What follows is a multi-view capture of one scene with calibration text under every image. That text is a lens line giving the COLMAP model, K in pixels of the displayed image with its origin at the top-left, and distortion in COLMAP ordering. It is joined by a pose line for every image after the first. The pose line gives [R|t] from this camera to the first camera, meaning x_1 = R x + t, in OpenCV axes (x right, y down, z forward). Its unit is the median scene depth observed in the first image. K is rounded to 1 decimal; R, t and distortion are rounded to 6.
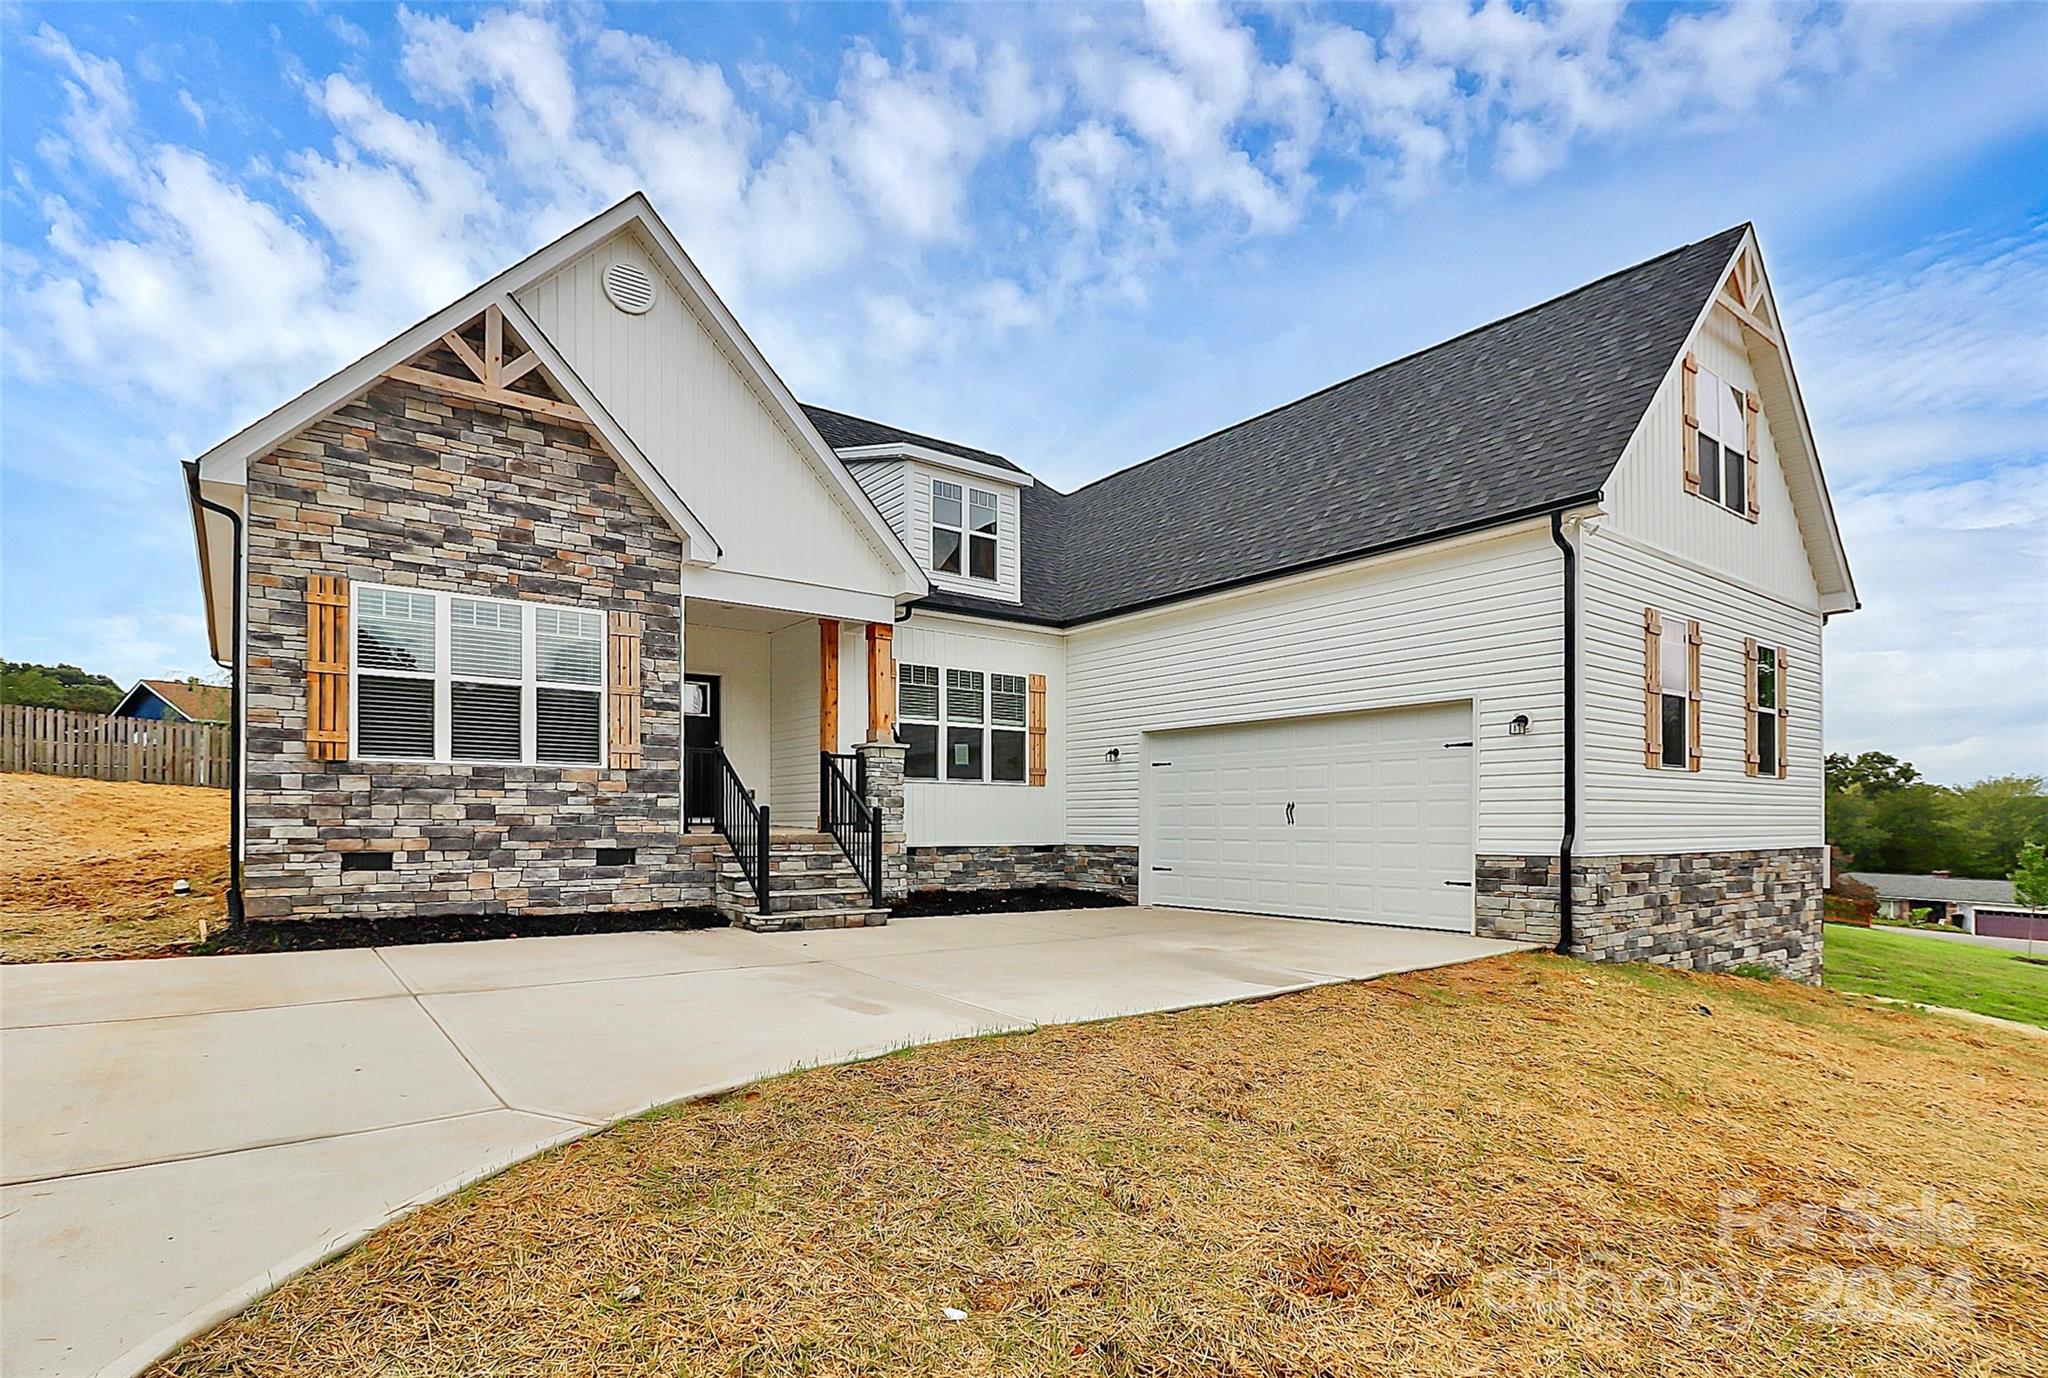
lens RADIAL K [[1065.0, 0, 1022.8], [0, 1065.0, 794.3], [0, 0, 1]] dist [0.001186, -0.000673]
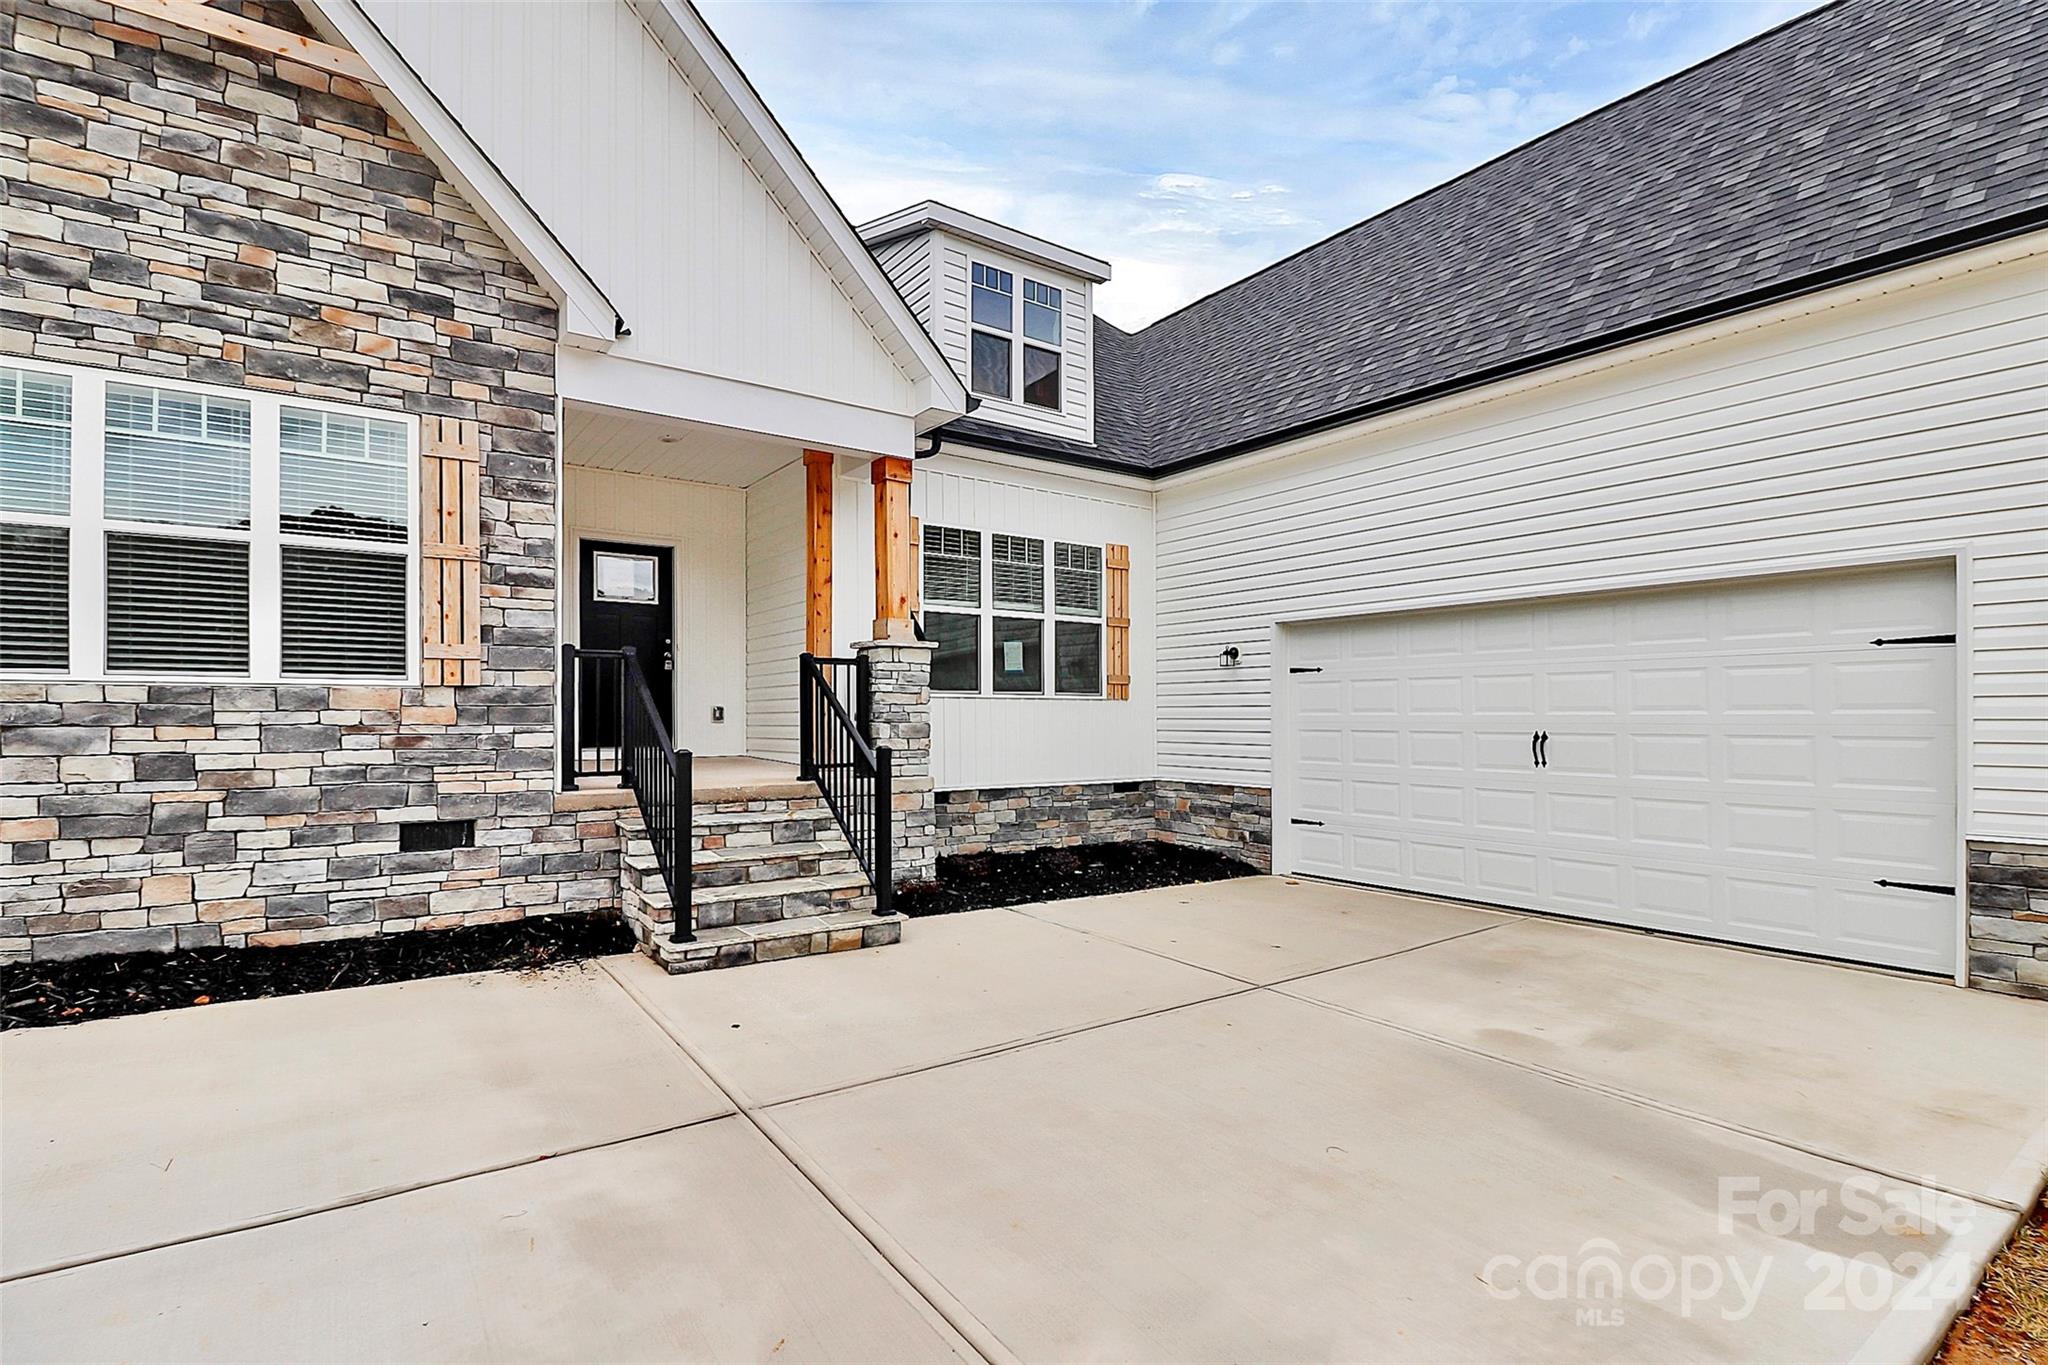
lens RADIAL K [[982.6, 0, 1038.0], [0, 982.6, 680.2], [0, 0, 1]] dist [-0.000872, -0.001461]
pose [[0.999929, -0.003373, -0.011398, -0.043815], [0.003285, 0.999964, -0.007781, -0.021451], [0.011424, 0.007743, 0.999905, 0.455418]]
